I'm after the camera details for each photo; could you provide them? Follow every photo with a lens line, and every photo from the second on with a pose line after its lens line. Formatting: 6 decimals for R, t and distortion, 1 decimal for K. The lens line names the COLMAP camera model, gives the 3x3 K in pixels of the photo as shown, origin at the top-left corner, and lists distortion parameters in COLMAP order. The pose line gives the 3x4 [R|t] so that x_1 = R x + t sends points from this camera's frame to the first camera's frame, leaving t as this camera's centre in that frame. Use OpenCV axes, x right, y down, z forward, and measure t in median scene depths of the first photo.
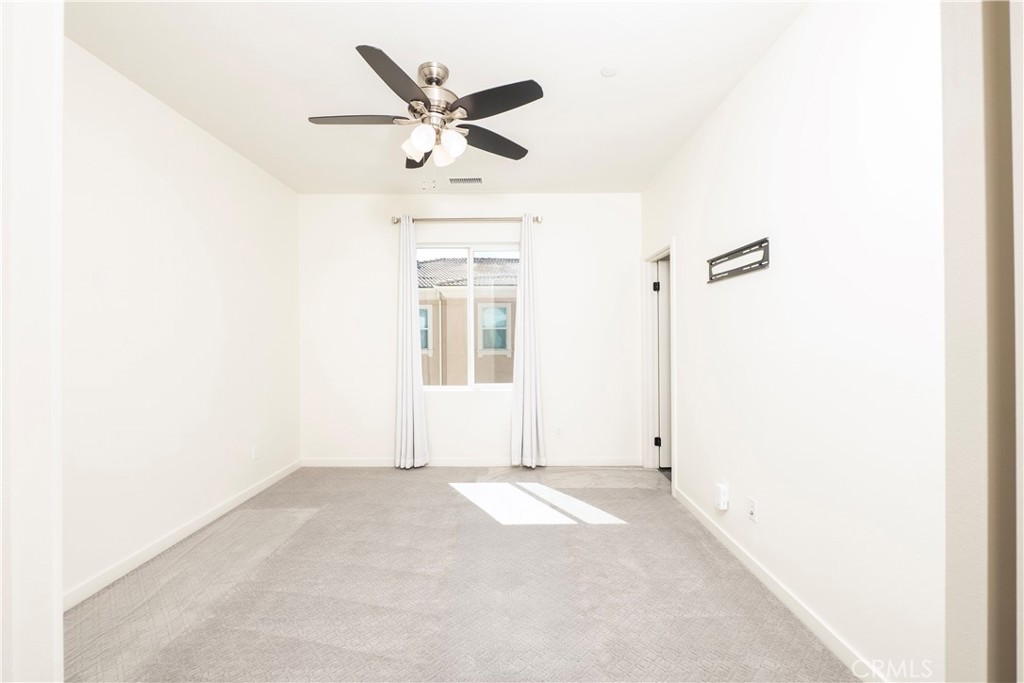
lens RADIAL K [[450.2, 0, 512.3], [0, 450.2, 339.4], [0, 0, 1]] dist [-0.001784, 0.000886]
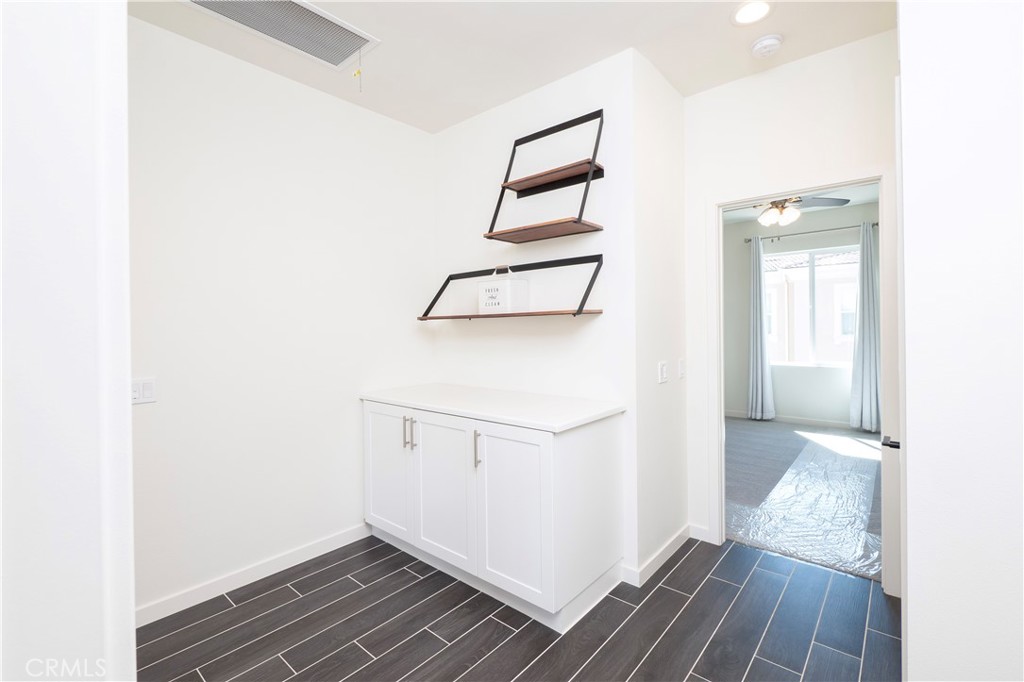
lens RADIAL K [[450.2, 0, 506.6], [0, 450.2, 324.1], [0, 0, 1]] dist [-0.001784, 0.000886]
pose [[0.754396, -0.000935, -0.656418, 0.092729], [0.001250, 0.999999, 0.000013, -0.007941], [0.656418, -0.000830, 0.754397, -0.544101]]
